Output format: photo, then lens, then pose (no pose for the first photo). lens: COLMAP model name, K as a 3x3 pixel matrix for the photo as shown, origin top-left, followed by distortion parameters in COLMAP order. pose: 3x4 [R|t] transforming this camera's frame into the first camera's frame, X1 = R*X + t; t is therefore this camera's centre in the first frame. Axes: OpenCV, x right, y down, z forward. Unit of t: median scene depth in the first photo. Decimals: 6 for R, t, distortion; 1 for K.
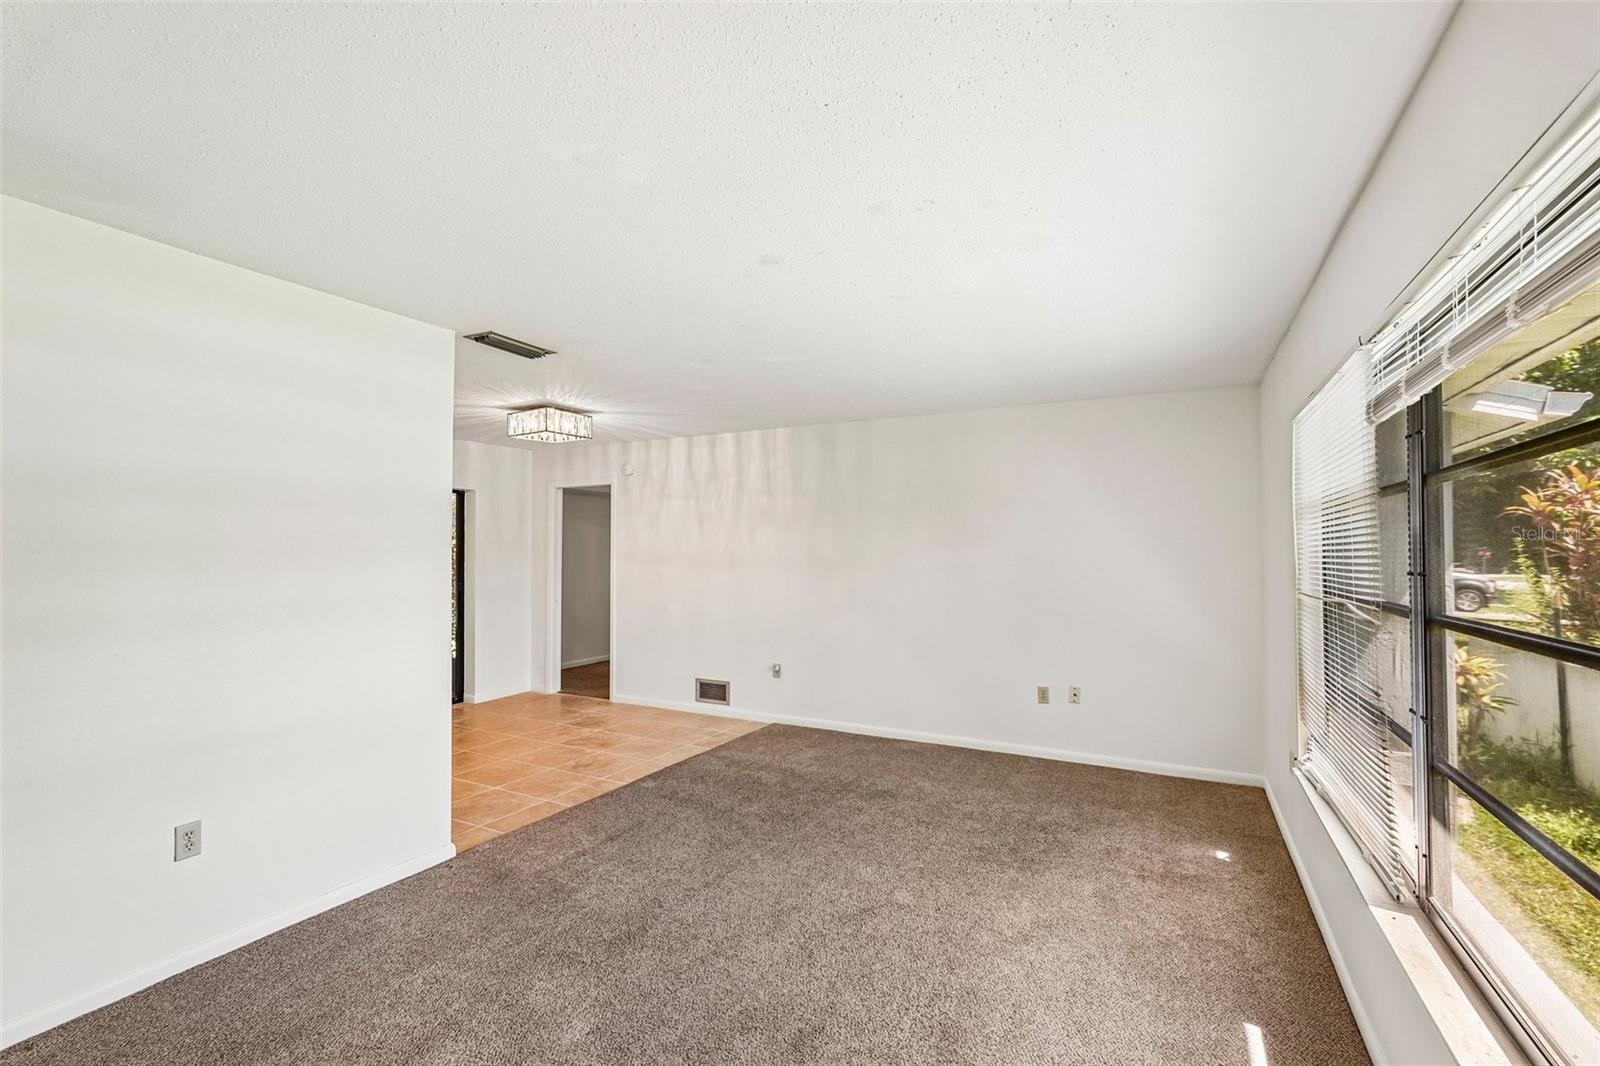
lens RADIAL K [[708.5, 0, 804.0], [0, 708.5, 537.6], [0, 0, 1]] dist [-0.008936, 0.006667]
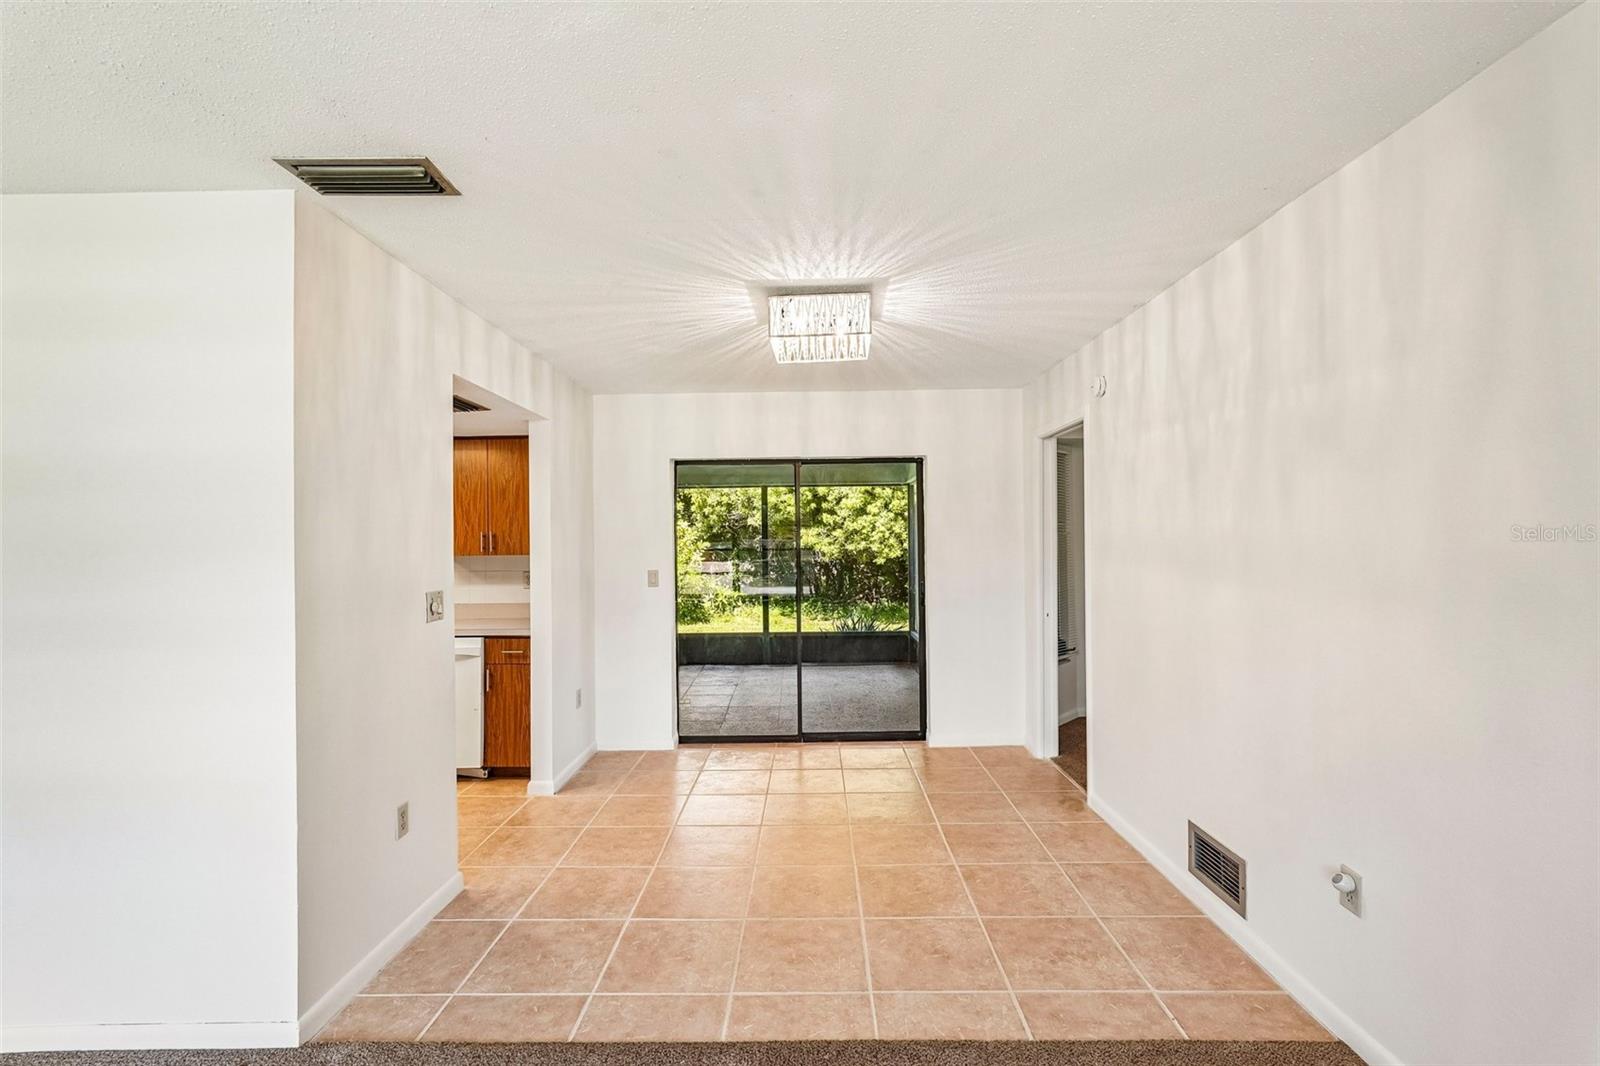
lens RADIAL K [[708.5, 0, 804.6], [0, 708.5, 534.7], [0, 0, 1]] dist [-0.008936, 0.006667]
pose [[0.456128, -0.011107, -0.889845, 0.184403], [0.031204, 0.999507, 0.003519, 0.012279], [0.889367, -0.029371, 0.456249, 0.796522]]
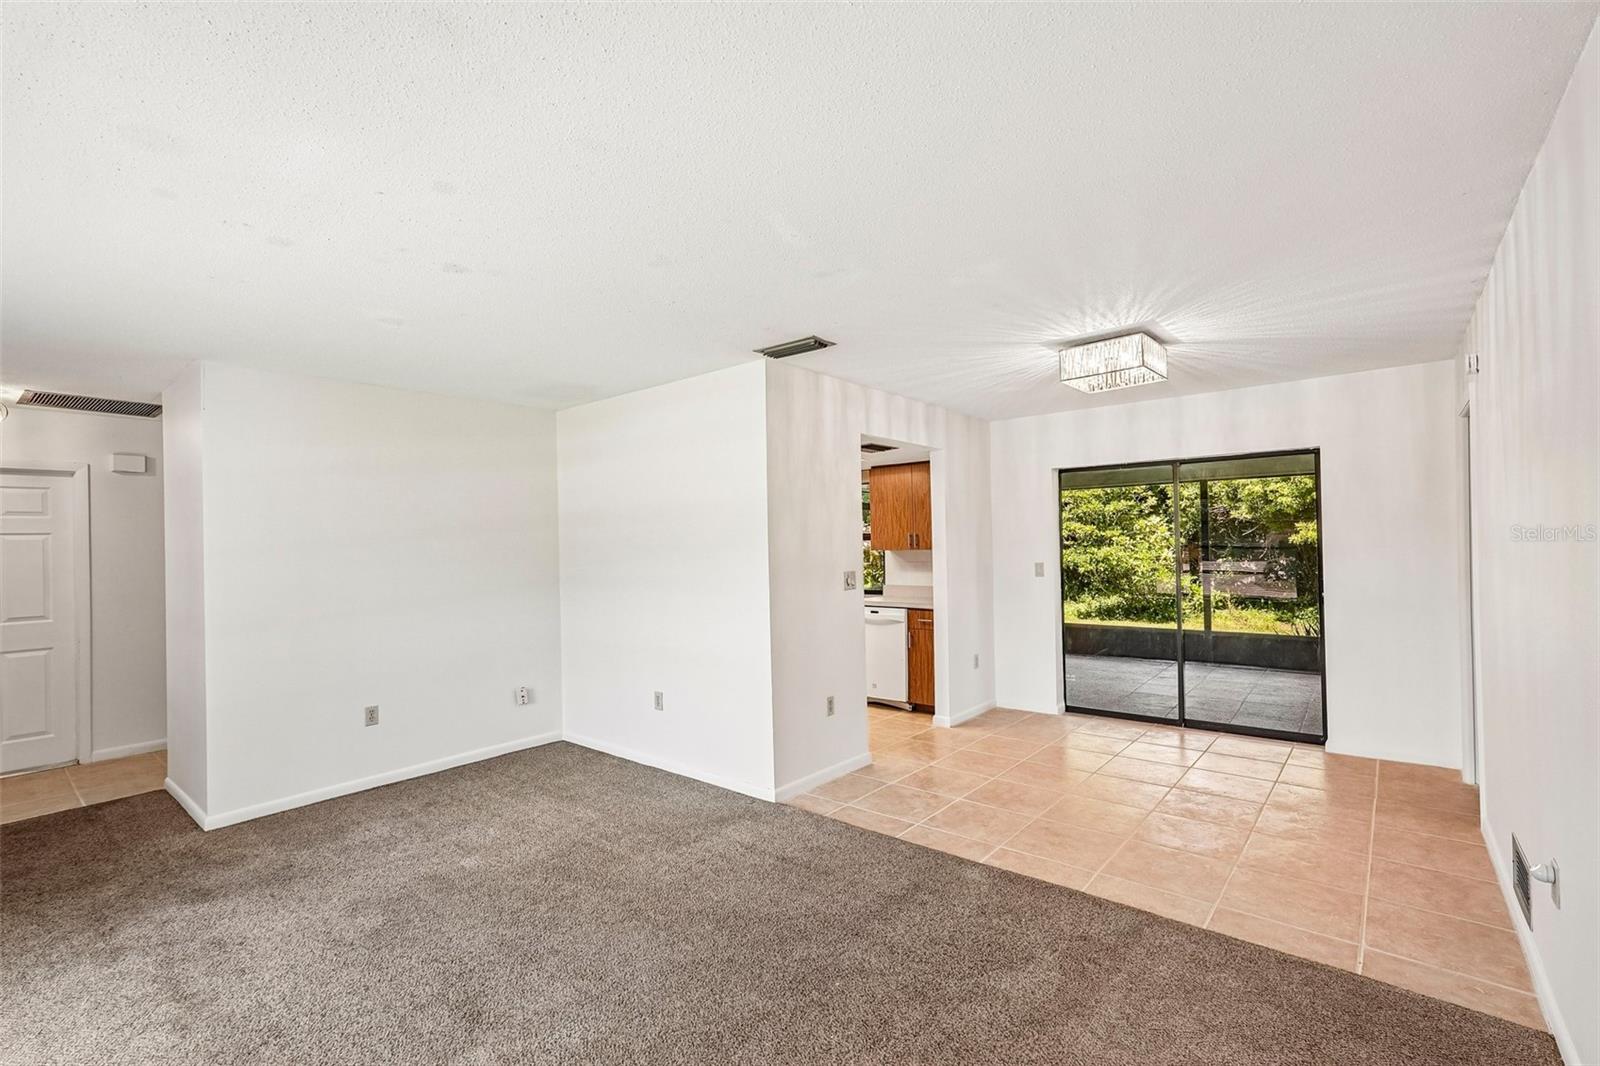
lens RADIAL K [[708.5, 0, 803.0], [0, 708.5, 543.0], [0, 0, 1]] dist [-0.008936, 0.006667]
pose [[-0.211084, 0.002934, -0.977463, 0.466735], [0.040588, 0.999159, -0.005766, 0.016935], [0.976625, -0.040890, -0.211026, 0.932789]]
